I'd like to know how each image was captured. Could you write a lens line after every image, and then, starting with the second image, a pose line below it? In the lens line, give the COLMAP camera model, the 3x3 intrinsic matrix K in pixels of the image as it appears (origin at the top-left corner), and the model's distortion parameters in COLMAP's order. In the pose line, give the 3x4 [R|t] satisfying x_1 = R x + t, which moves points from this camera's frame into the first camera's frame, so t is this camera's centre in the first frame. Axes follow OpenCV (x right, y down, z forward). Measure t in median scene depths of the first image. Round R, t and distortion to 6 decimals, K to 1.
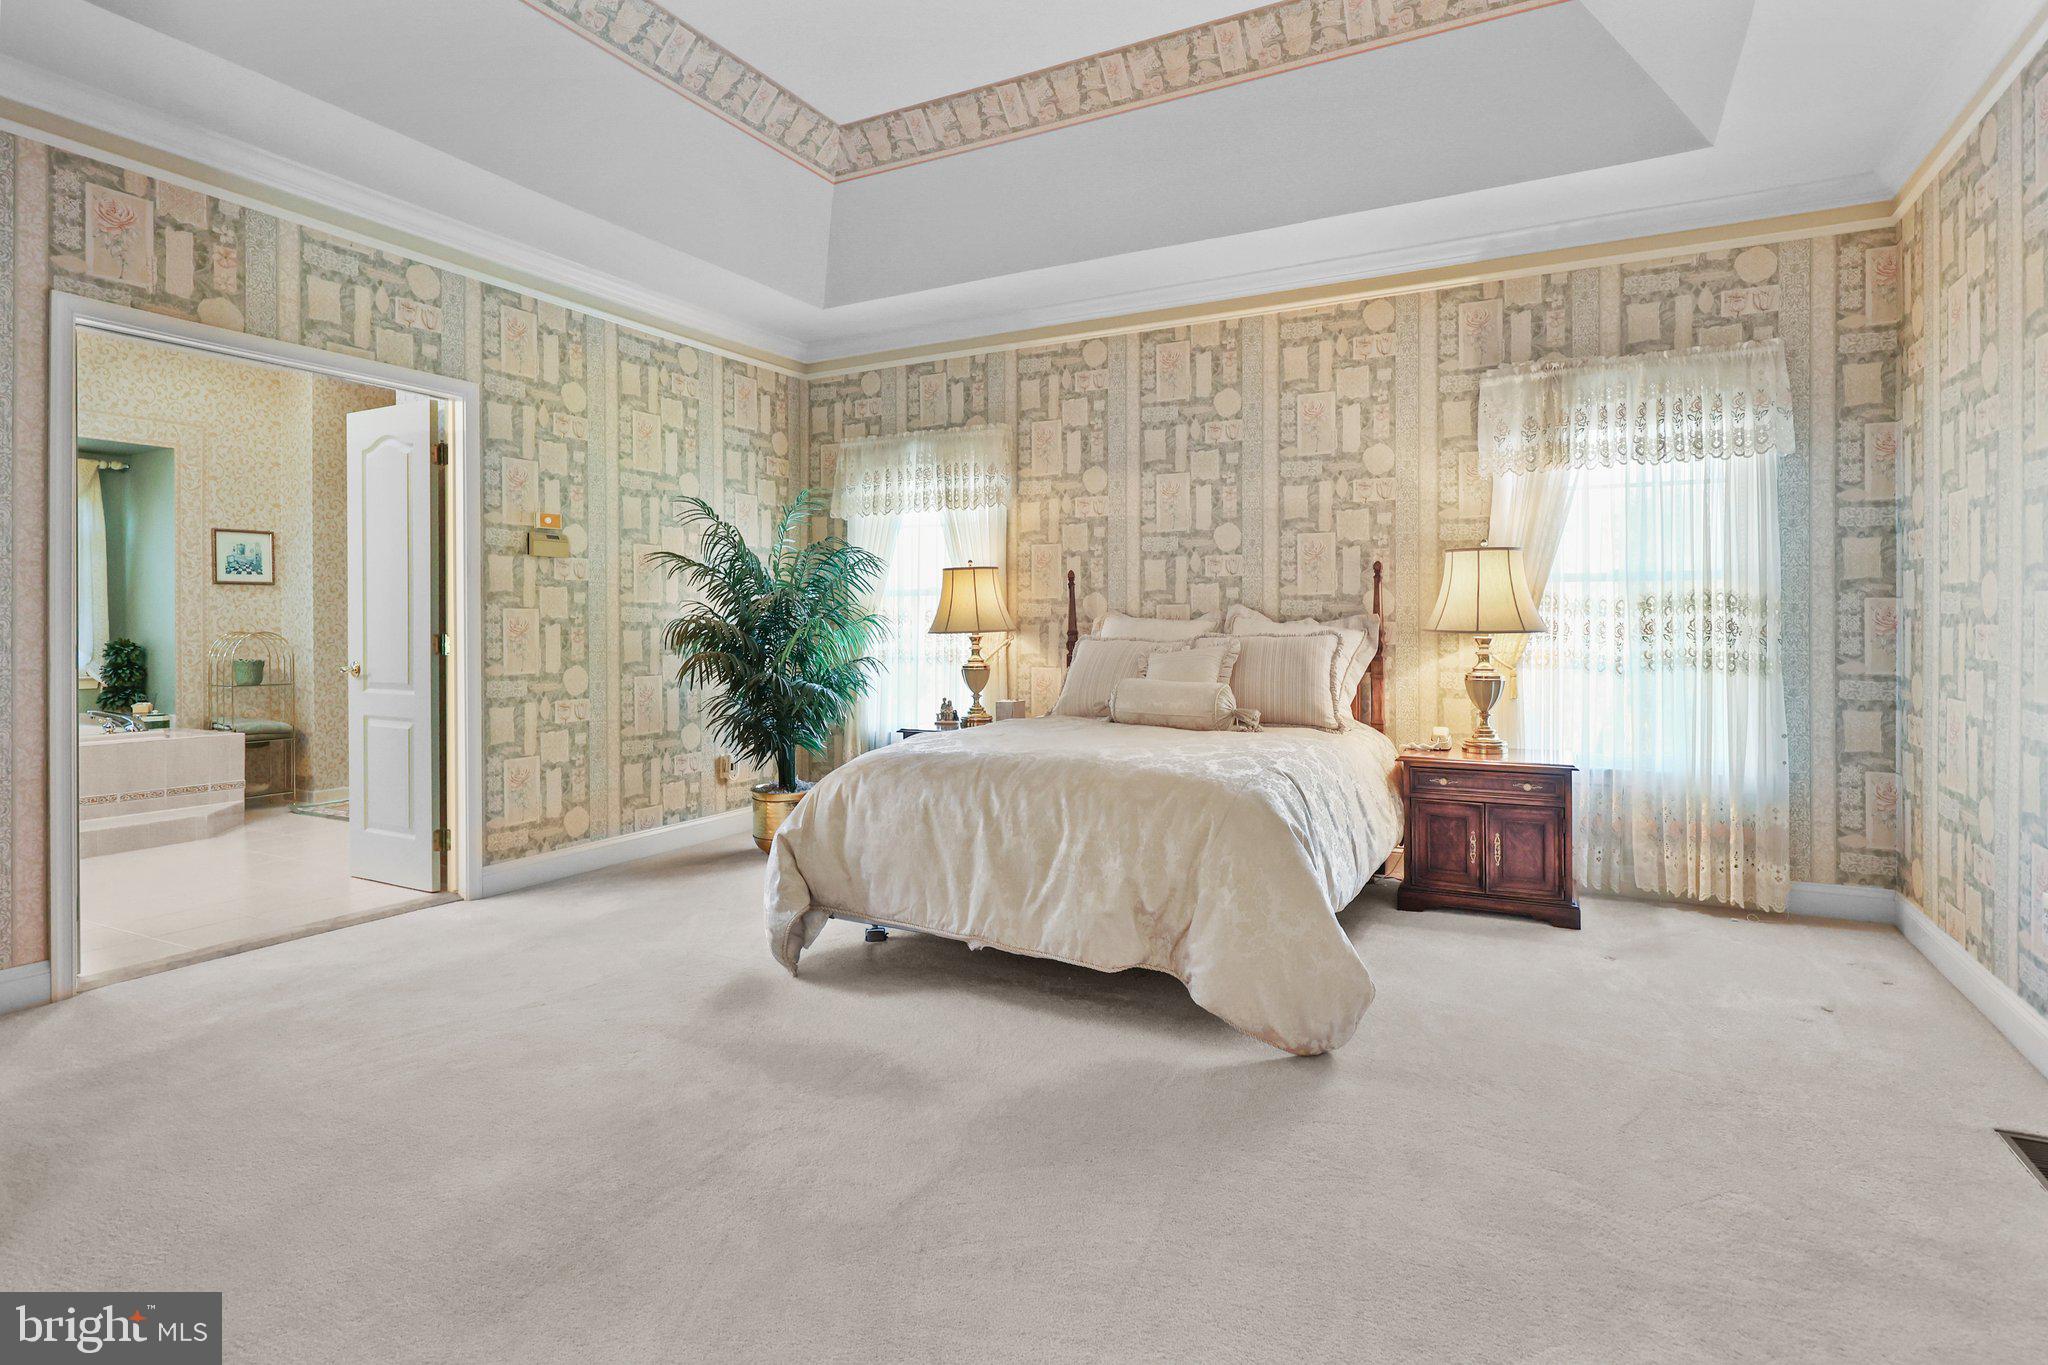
lens RADIAL K [[1046.9, 0, 1023.7], [0, 1046.9, 634.8], [0, 0, 1]] dist [0.001050, 0.000158]
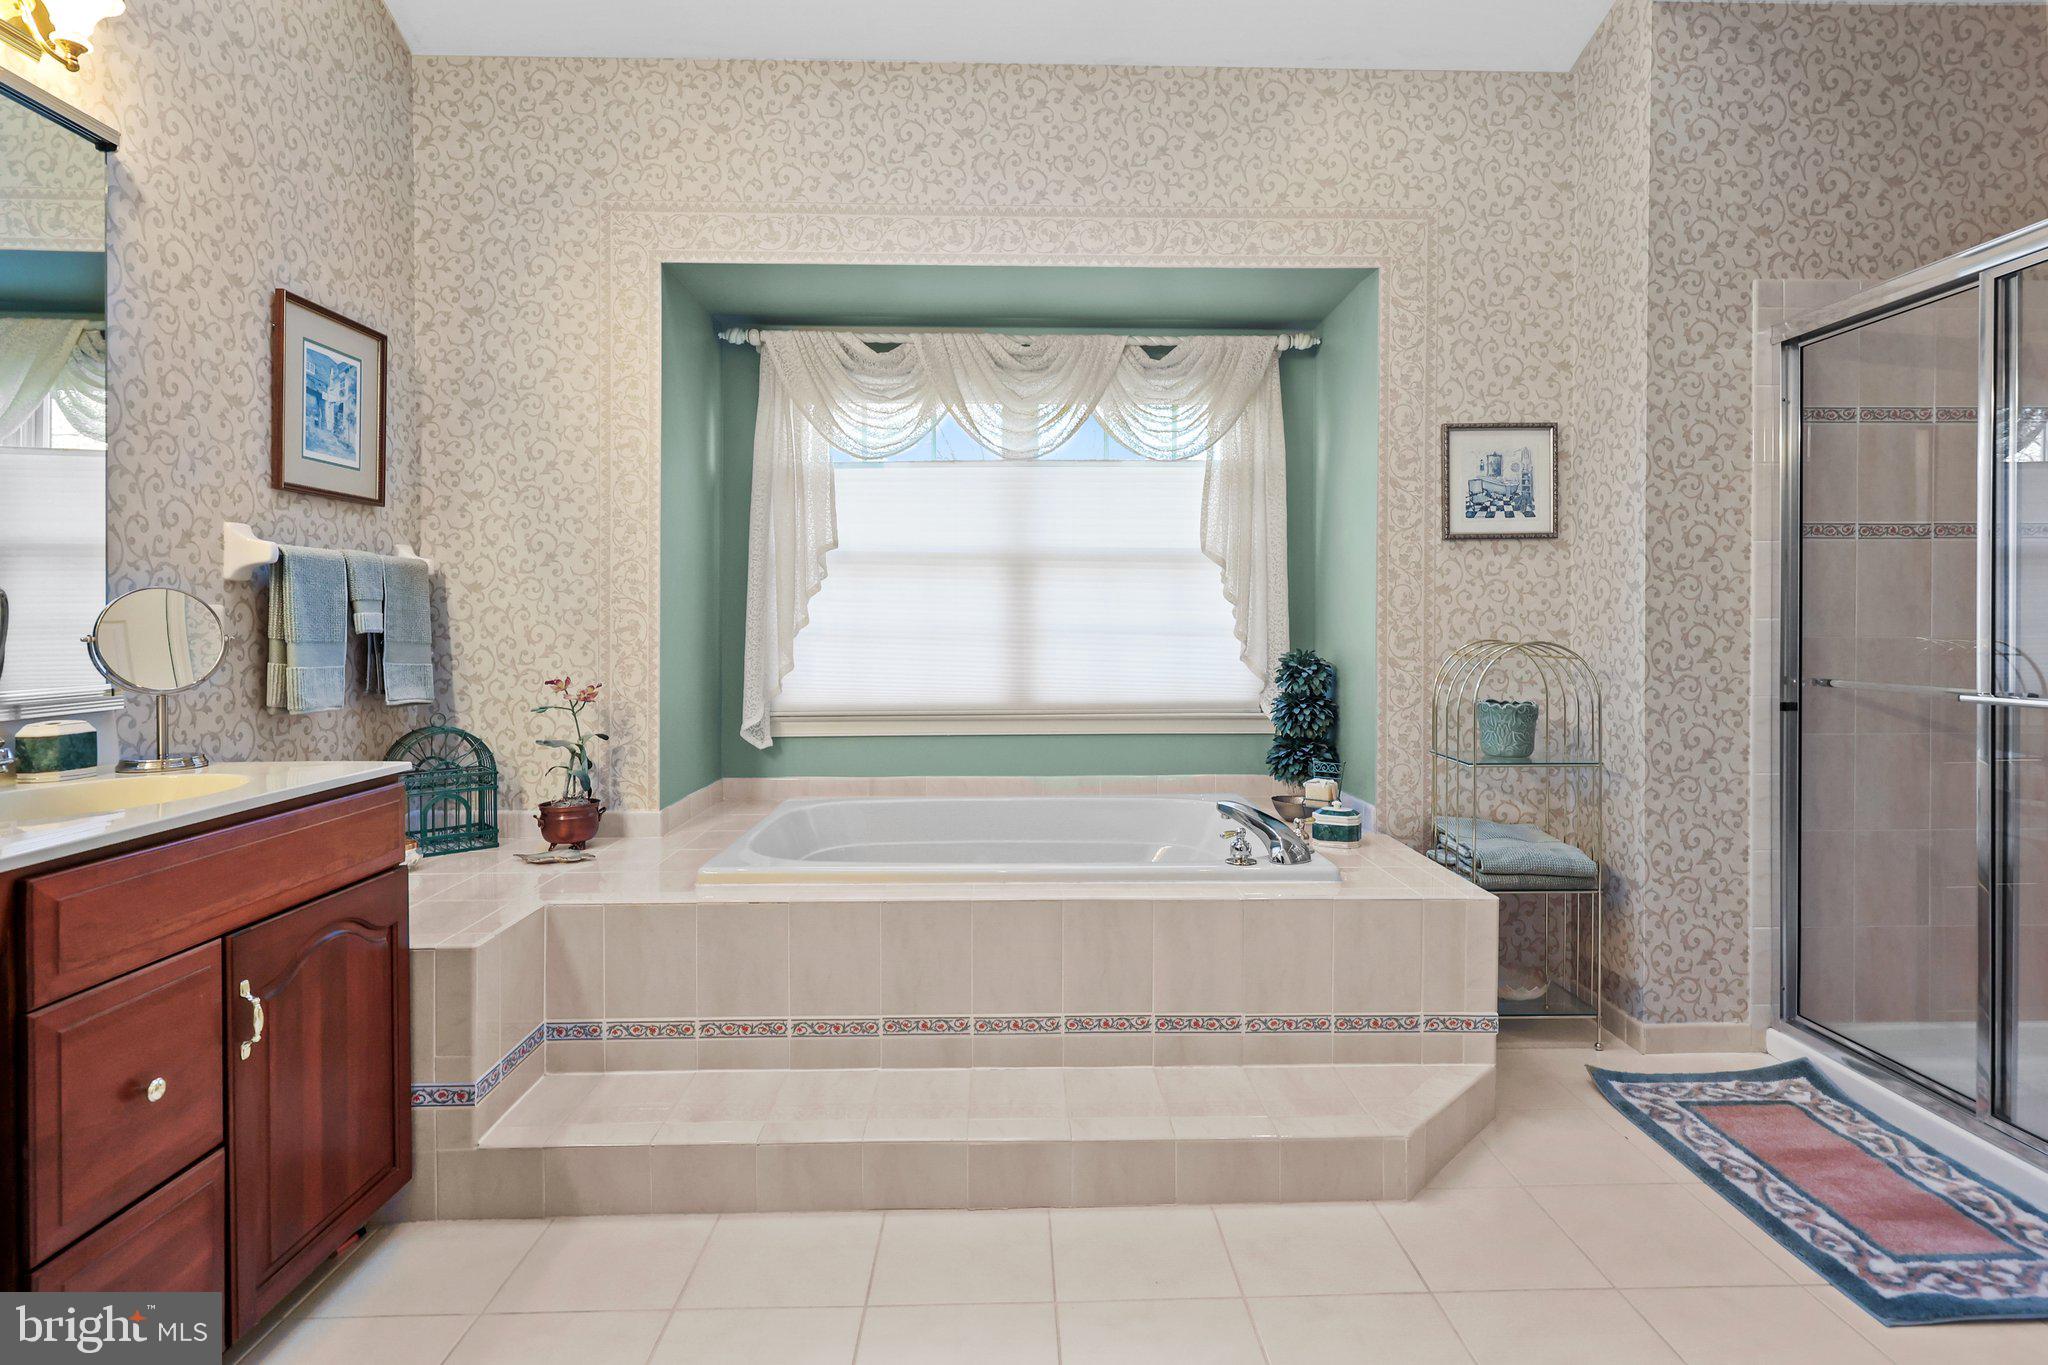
lens RADIAL K [[1033.0, 0, 1034.1], [0, 1033.0, 632.6], [0, 0, 1]] dist [0.000891, 0.000858]
pose [[0.488741, 0.010346, -0.872368, -0.450458], [-0.006327, 0.999945, 0.008315, -0.008760], [0.872406, 0.001456, 0.488780, 0.603335]]
